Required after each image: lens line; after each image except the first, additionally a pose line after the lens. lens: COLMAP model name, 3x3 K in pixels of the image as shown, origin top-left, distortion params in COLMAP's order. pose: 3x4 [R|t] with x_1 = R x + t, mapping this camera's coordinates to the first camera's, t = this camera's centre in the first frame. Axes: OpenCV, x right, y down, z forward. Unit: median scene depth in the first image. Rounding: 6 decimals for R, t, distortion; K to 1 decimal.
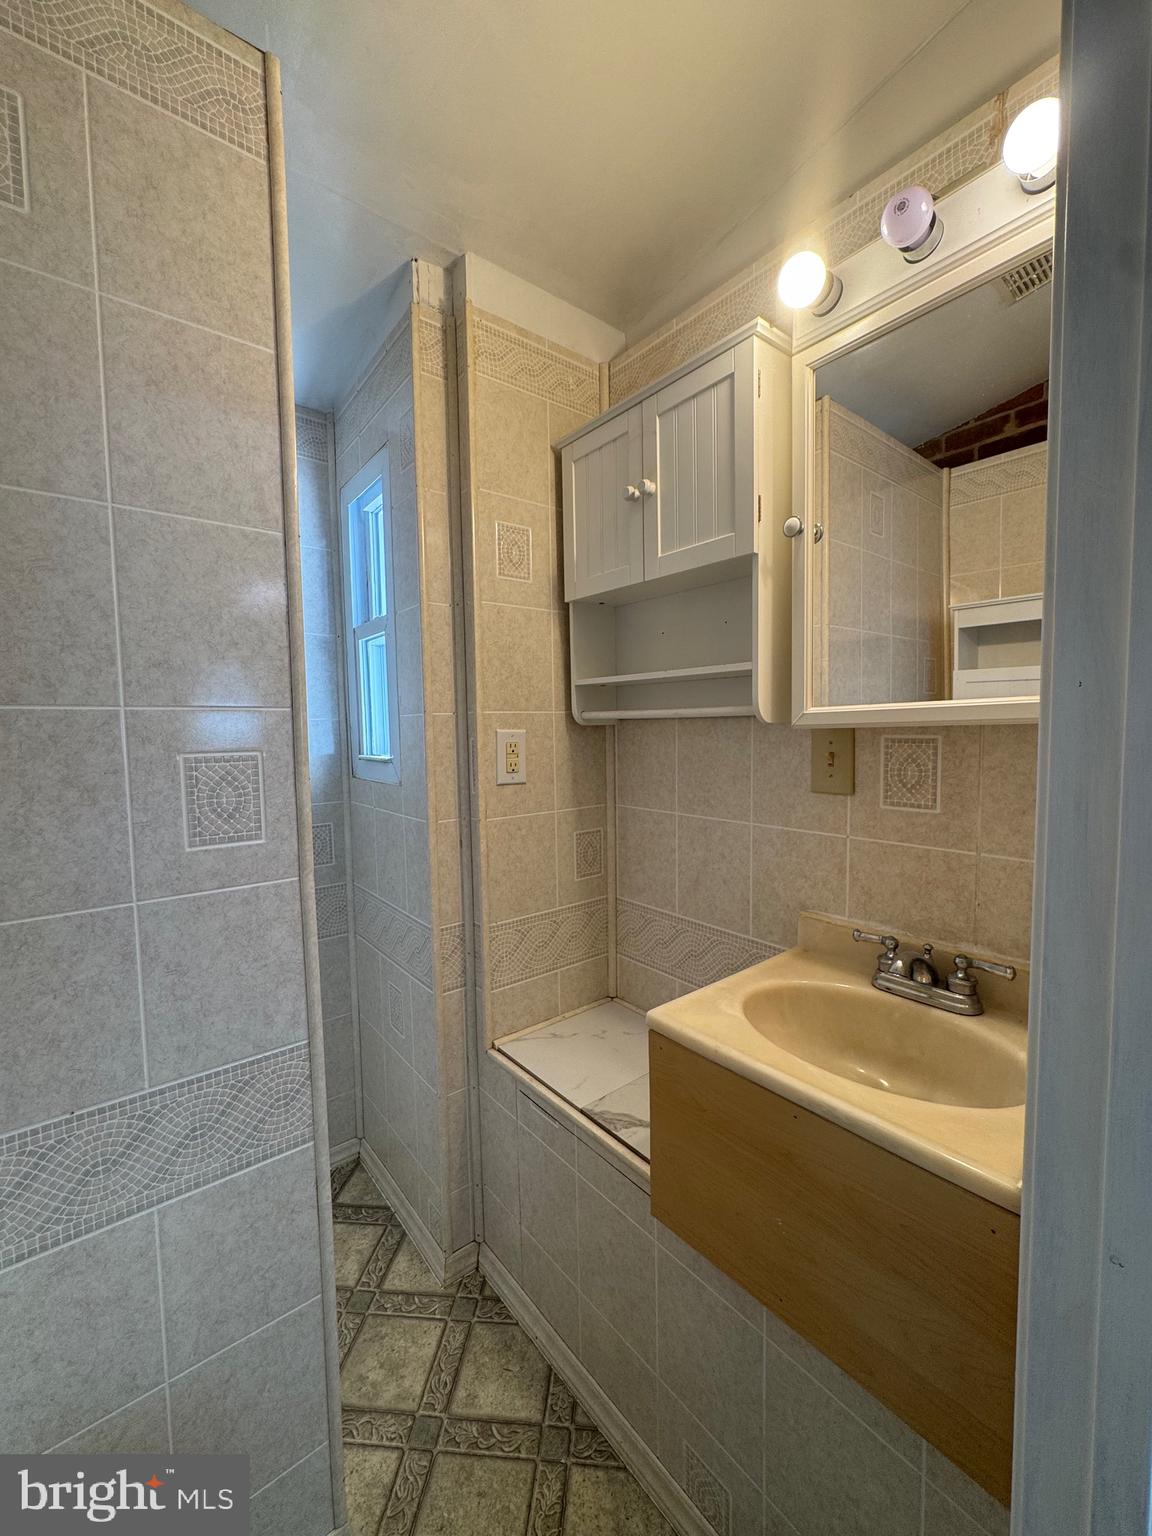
lens RADIAL K [[614.7, 0, 577.8], [0, 614.7, 770.0], [0, 0, 1]] dist [-0.001123, 0.000362]
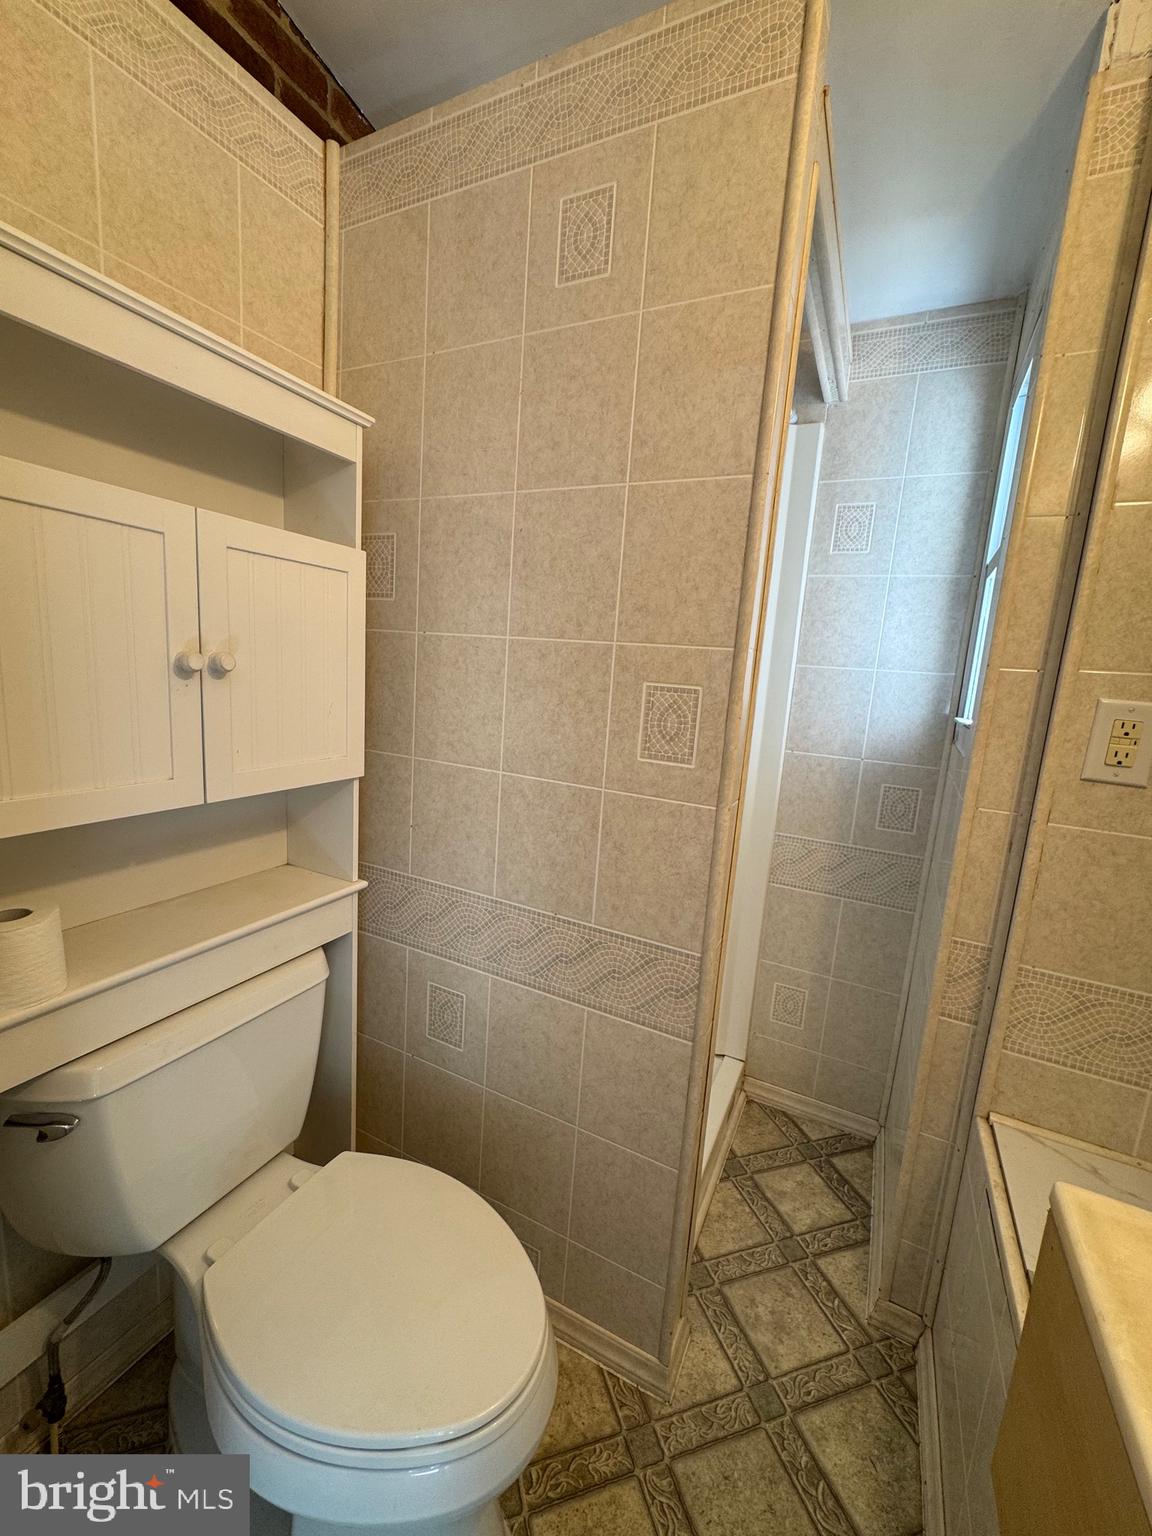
lens RADIAL K [[614.7, 0, 577.8], [0, 614.7, 770.0], [0, 0, 1]] dist [-0.001123, 0.000362]
pose [[0.408158, 0.197745, -0.891237, 0.363083], [-0.138385, 0.978379, 0.153704, -0.019672], [0.902362, 0.060599, 0.426698, 0.297539]]
